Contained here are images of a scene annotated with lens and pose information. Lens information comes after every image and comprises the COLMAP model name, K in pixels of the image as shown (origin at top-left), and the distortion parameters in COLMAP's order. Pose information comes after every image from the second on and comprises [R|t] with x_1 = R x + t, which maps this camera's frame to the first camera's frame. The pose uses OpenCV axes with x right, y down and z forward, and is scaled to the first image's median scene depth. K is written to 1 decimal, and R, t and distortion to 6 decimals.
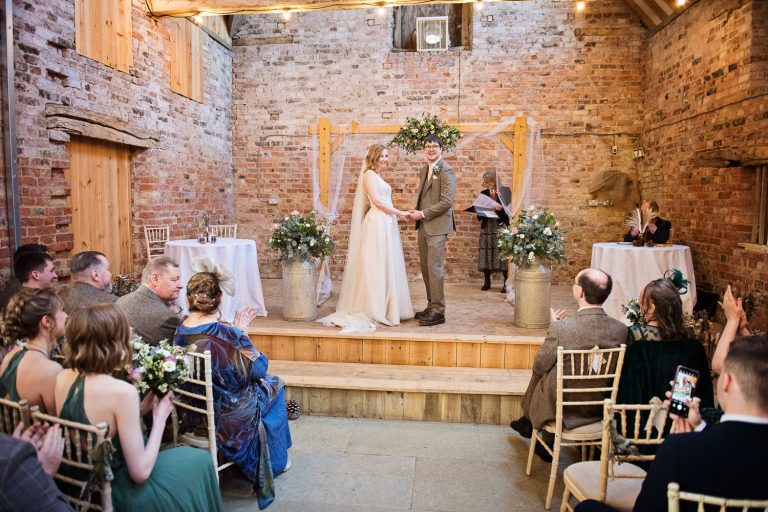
lens RADIAL K [[519.0, 0, 384.0], [0, 519.0, 256.0], [0, 0, 1]] dist [-0.050786, -0.000495]
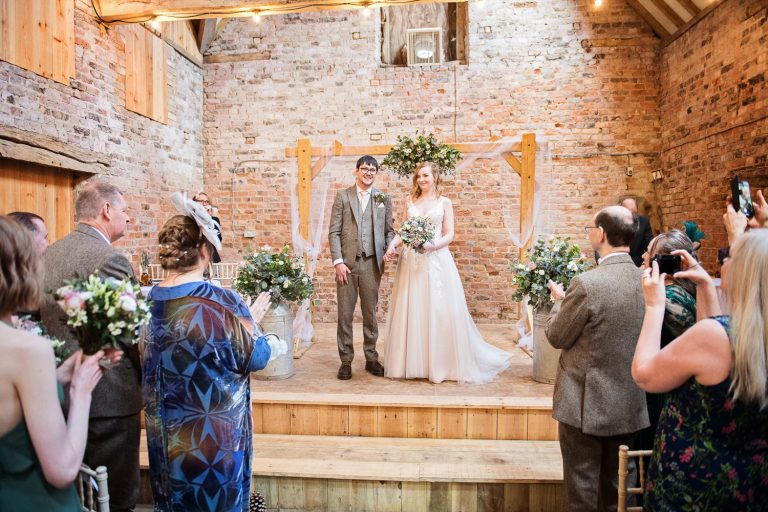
lens RADIAL K [[519.0, 0, 384.0], [0, 519.0, 256.0], [0, 0, 1]] dist [-0.050786, -0.000495]
pose [[0.999745, -0.014782, 0.017077, 0.002266], [0.015773, 0.998109, -0.059415, -0.014154], [-0.016167, 0.059669, 0.998087, 0.132630]]
